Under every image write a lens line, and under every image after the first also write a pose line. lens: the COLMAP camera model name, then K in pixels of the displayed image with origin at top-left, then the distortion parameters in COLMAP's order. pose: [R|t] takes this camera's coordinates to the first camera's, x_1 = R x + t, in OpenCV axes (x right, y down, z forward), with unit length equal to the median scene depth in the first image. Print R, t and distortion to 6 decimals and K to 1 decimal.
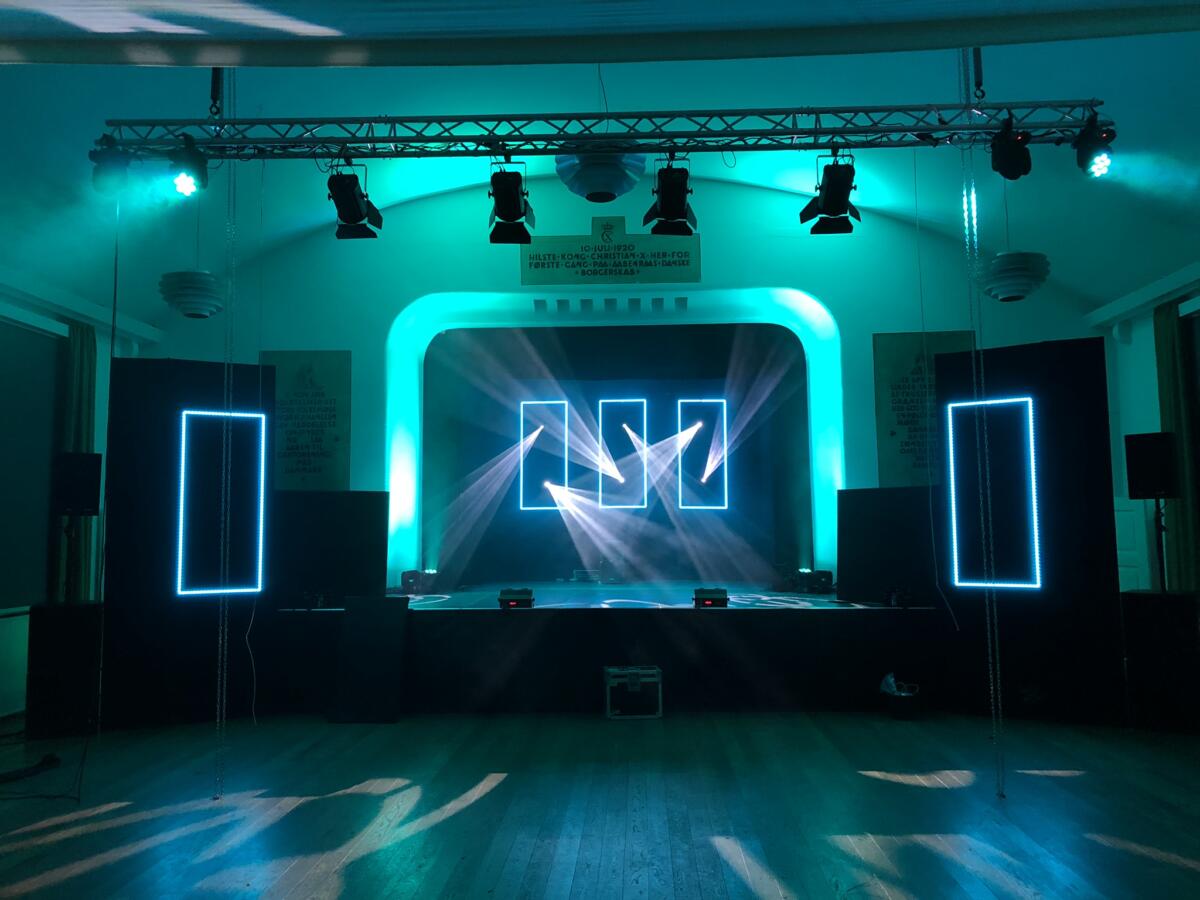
lens RADIAL K [[981.9, 0, 598.1], [0, 981.9, 444.7], [0, 0, 1]] dist [0.036690, -0.047422]
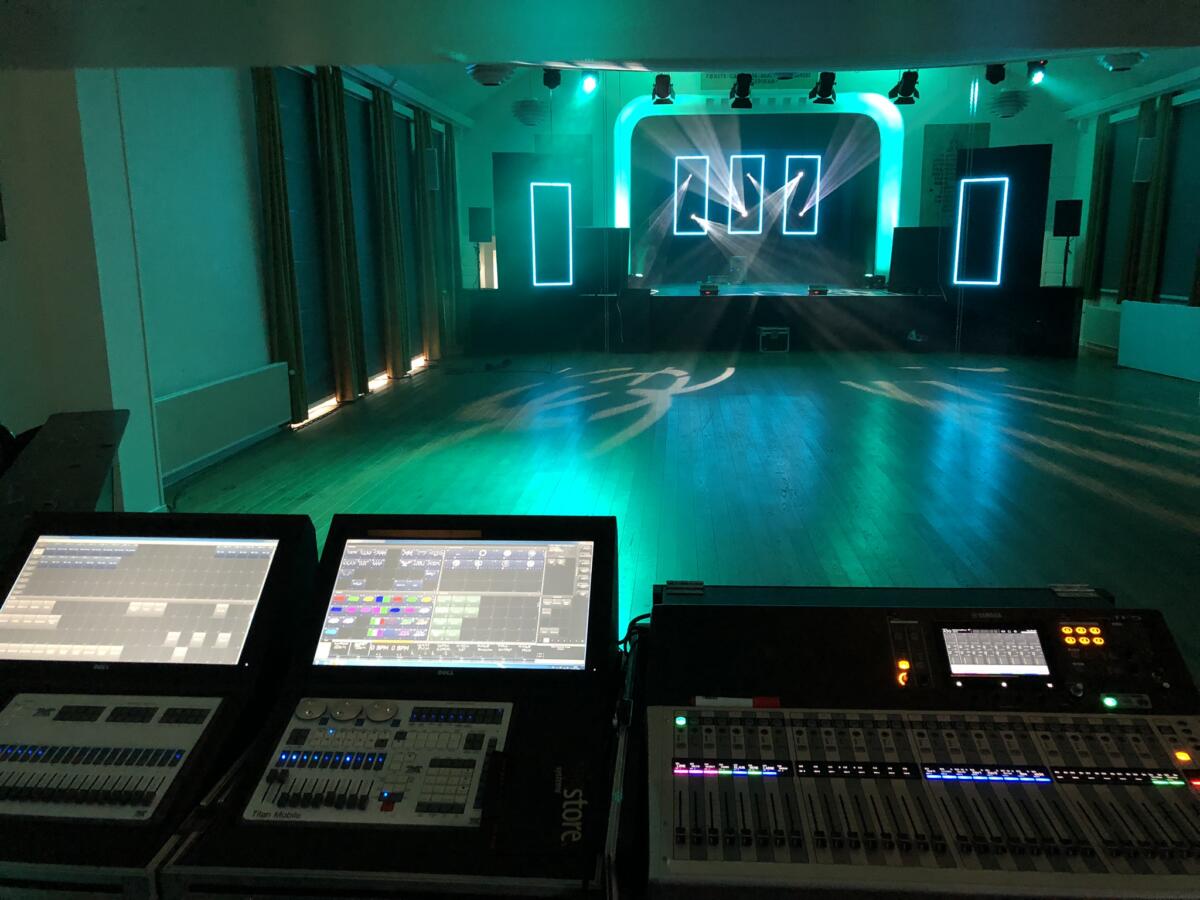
lens RADIAL K [[981.9, 0, 601.1], [0, 981.9, 449.8], [0, 0, 1]] dist [0.036690, -0.047422]
pose [[0.999344, 0.013683, -0.033517, -0.181587], [-0.003192, 0.955518, 0.294915, -0.080098], [0.036062, -0.294614, 0.954936, -0.690316]]
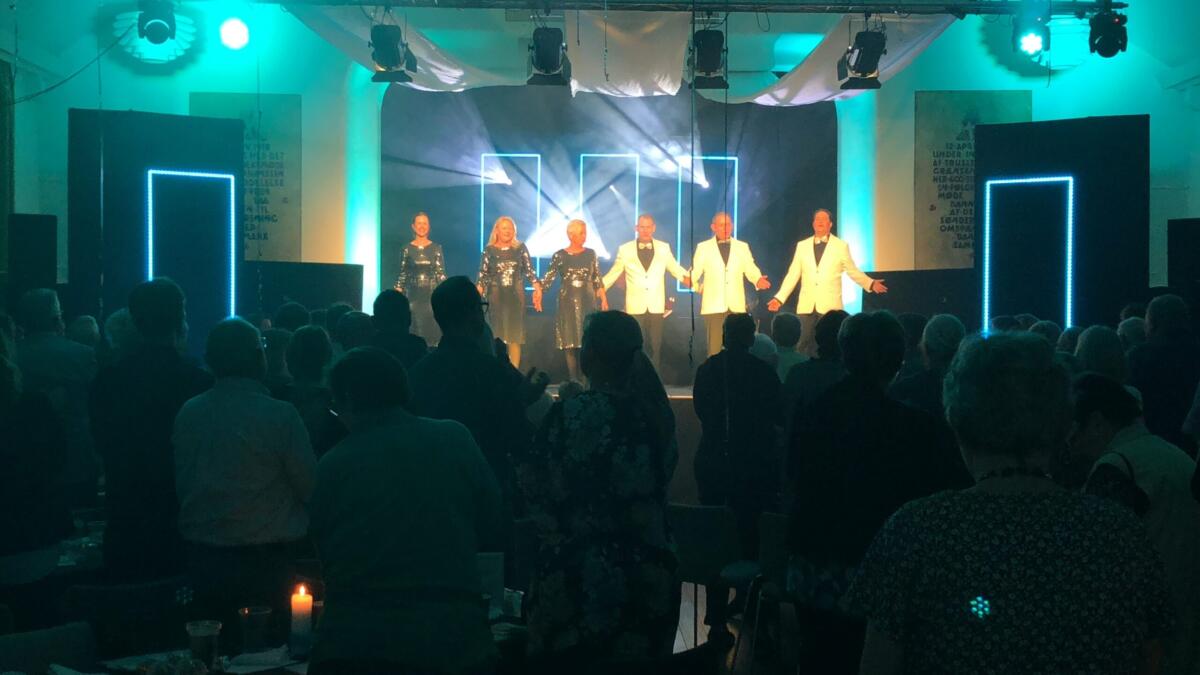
lens RADIAL K [[1551.5, 0, 601.6], [0, 1551.5, 336.1], [0, 0, 1]] dist [0.056508, 0.000000]
pose [[0.998026, 0.015852, 0.060761, -0.074986], [-0.021336, 0.995649, 0.090705, -0.017154], [-0.059059, -0.091822, 0.994023, -0.362033]]
